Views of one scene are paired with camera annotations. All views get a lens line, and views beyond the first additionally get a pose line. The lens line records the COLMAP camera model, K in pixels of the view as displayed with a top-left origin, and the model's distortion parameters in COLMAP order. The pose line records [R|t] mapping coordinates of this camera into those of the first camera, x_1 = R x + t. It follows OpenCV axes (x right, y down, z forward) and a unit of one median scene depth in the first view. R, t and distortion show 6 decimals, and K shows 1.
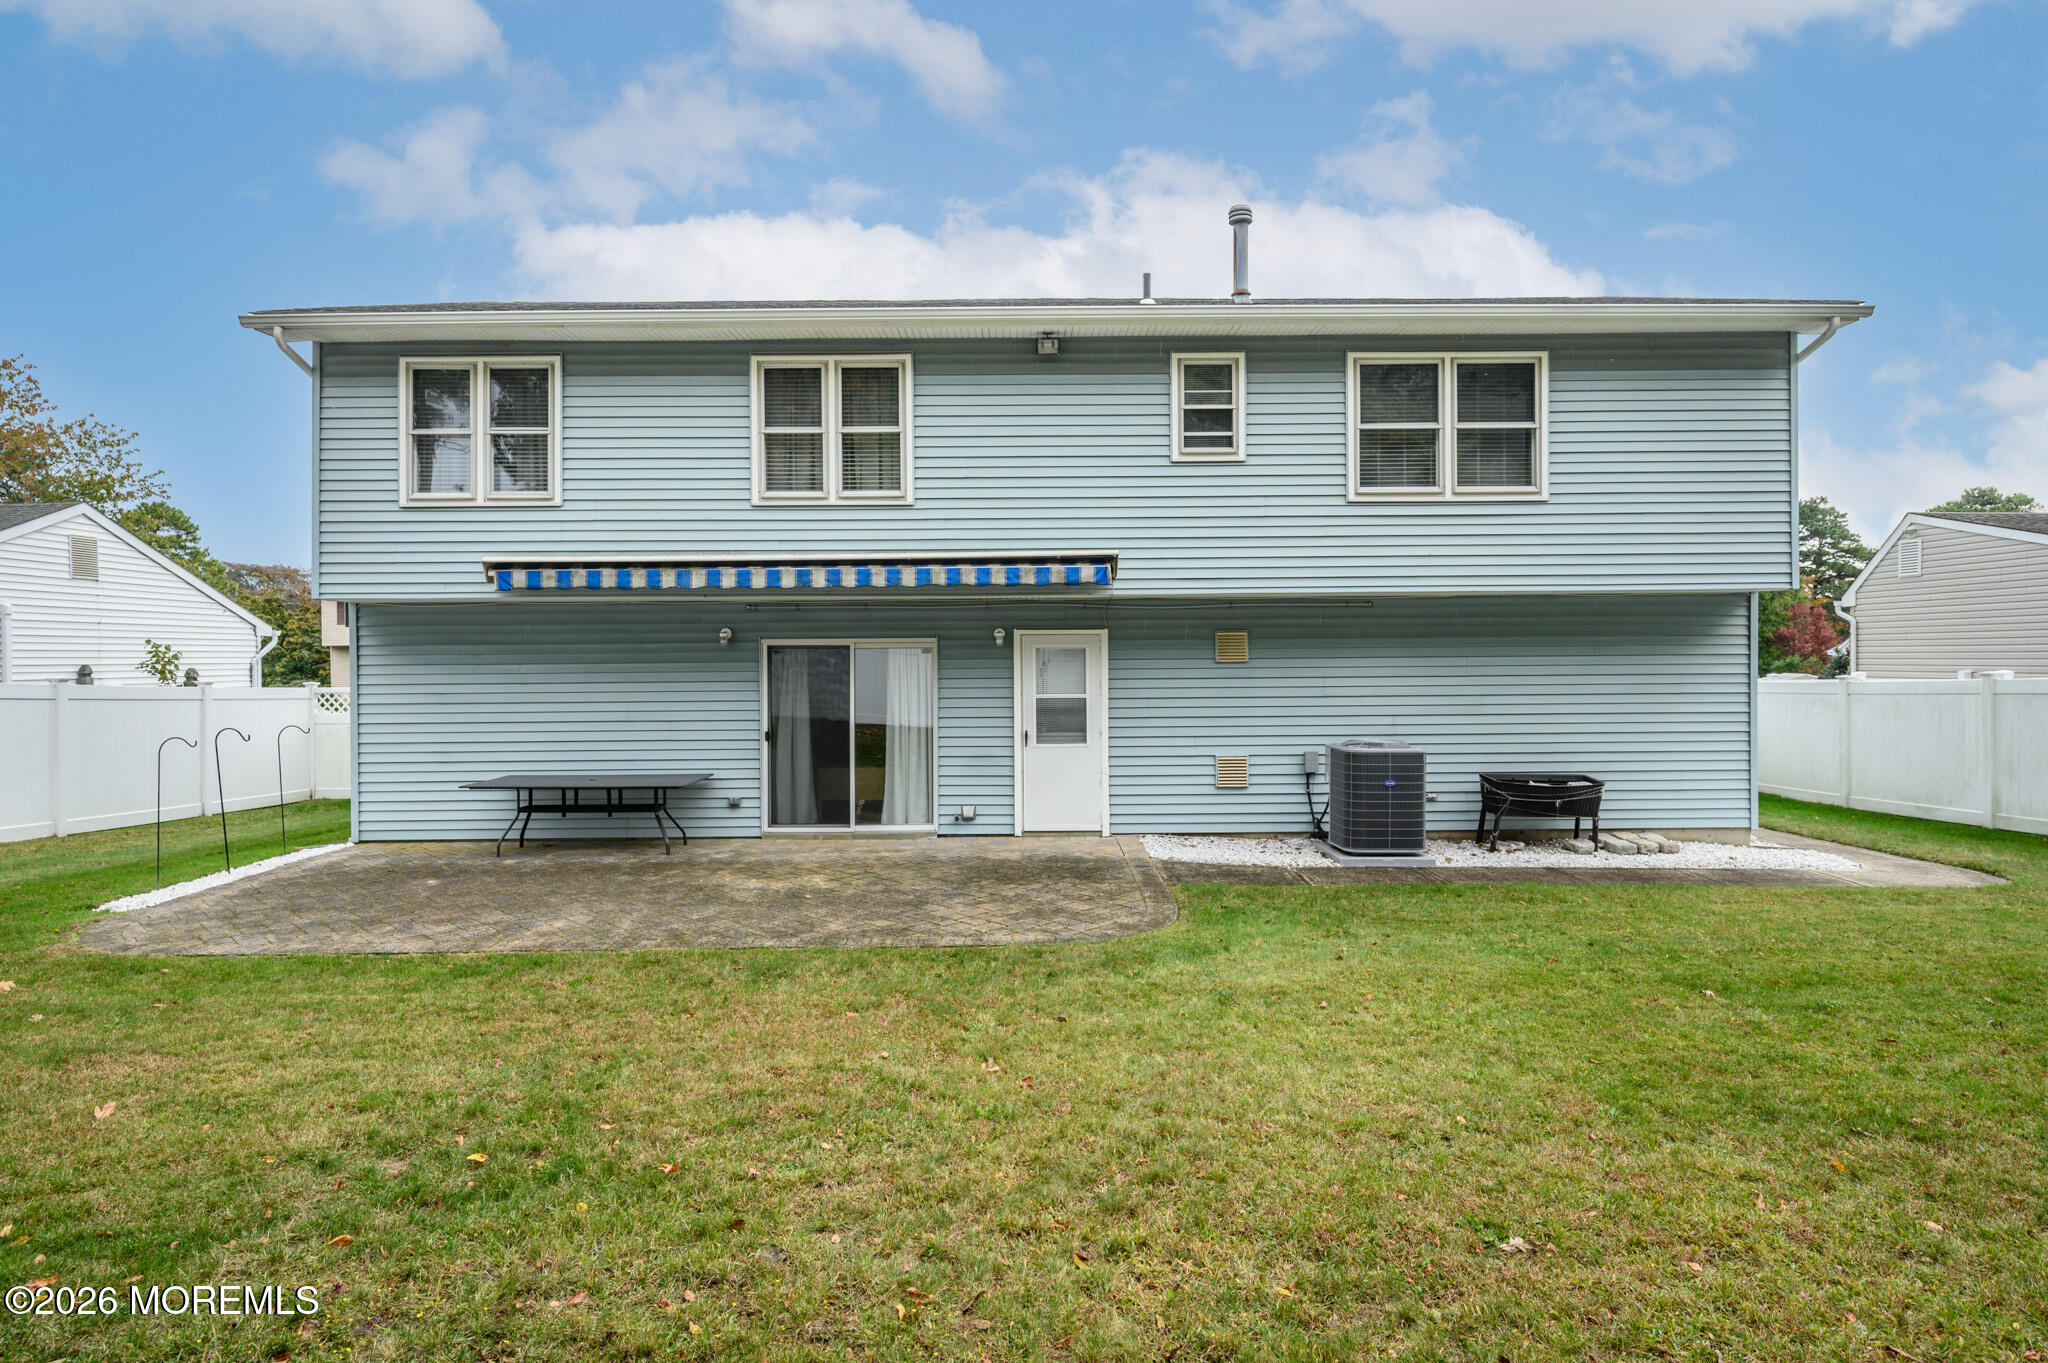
lens RADIAL K [[818.4, 0, 1024.7], [0, 818.4, 639.7], [0, 0, 1]] dist [0.003382, 0.000149]
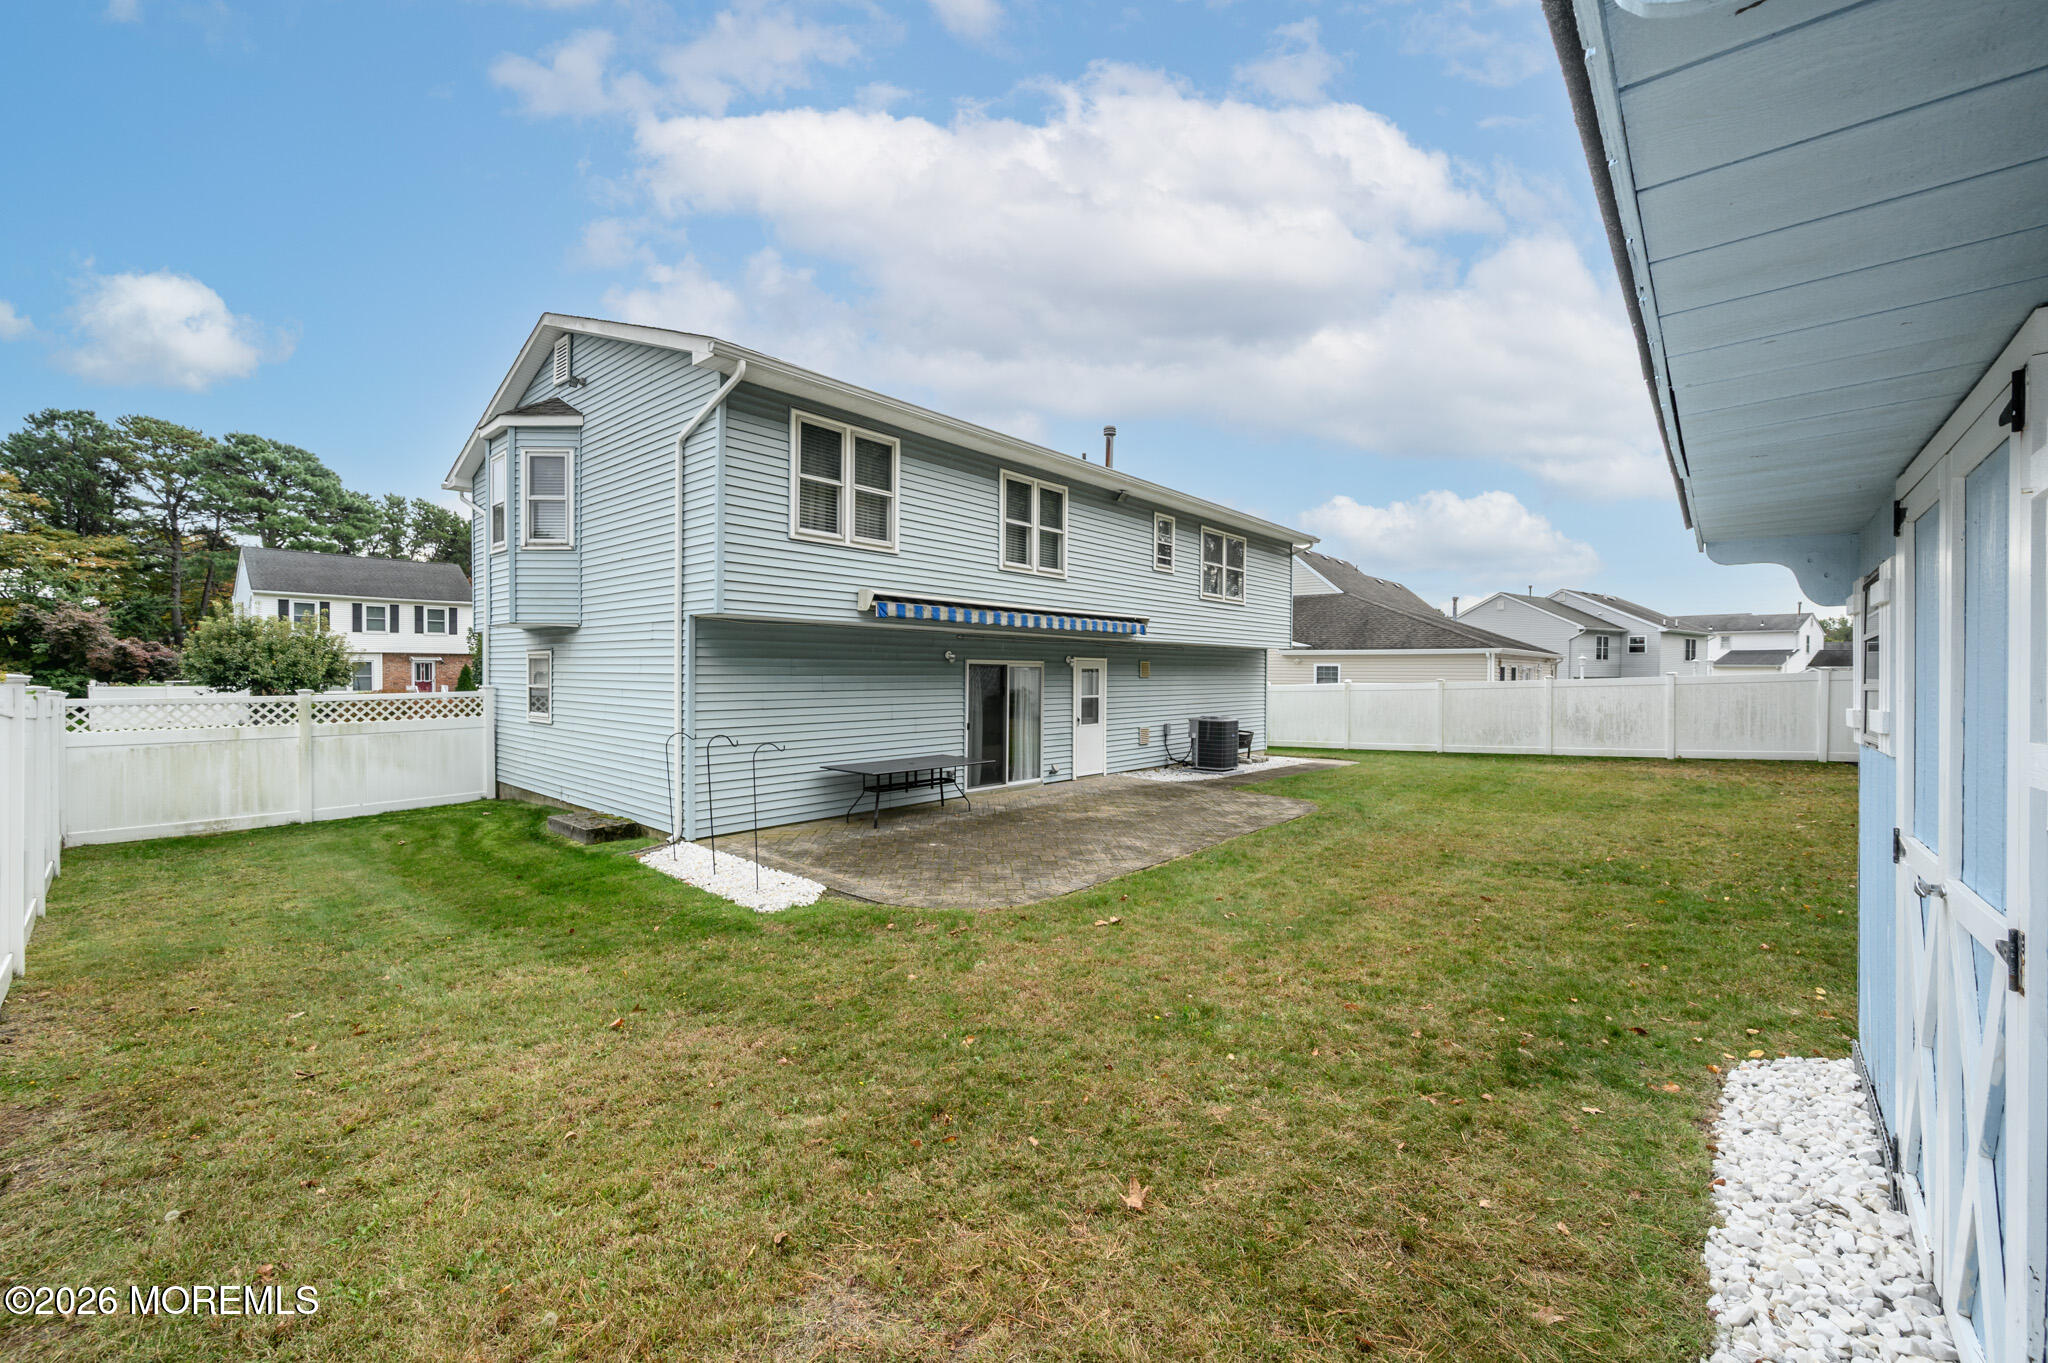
lens RADIAL K [[805.3, 0, 1026.6], [0, 805.3, 678.1], [0, 0, 1]] dist [0.000566, 0.000066]
pose [[0.660277, 0.005927, 0.750998, -1.317273], [-0.026232, 0.999541, 0.015175, 0.008620], [-0.750563, -0.029720, 0.660130, -0.006508]]
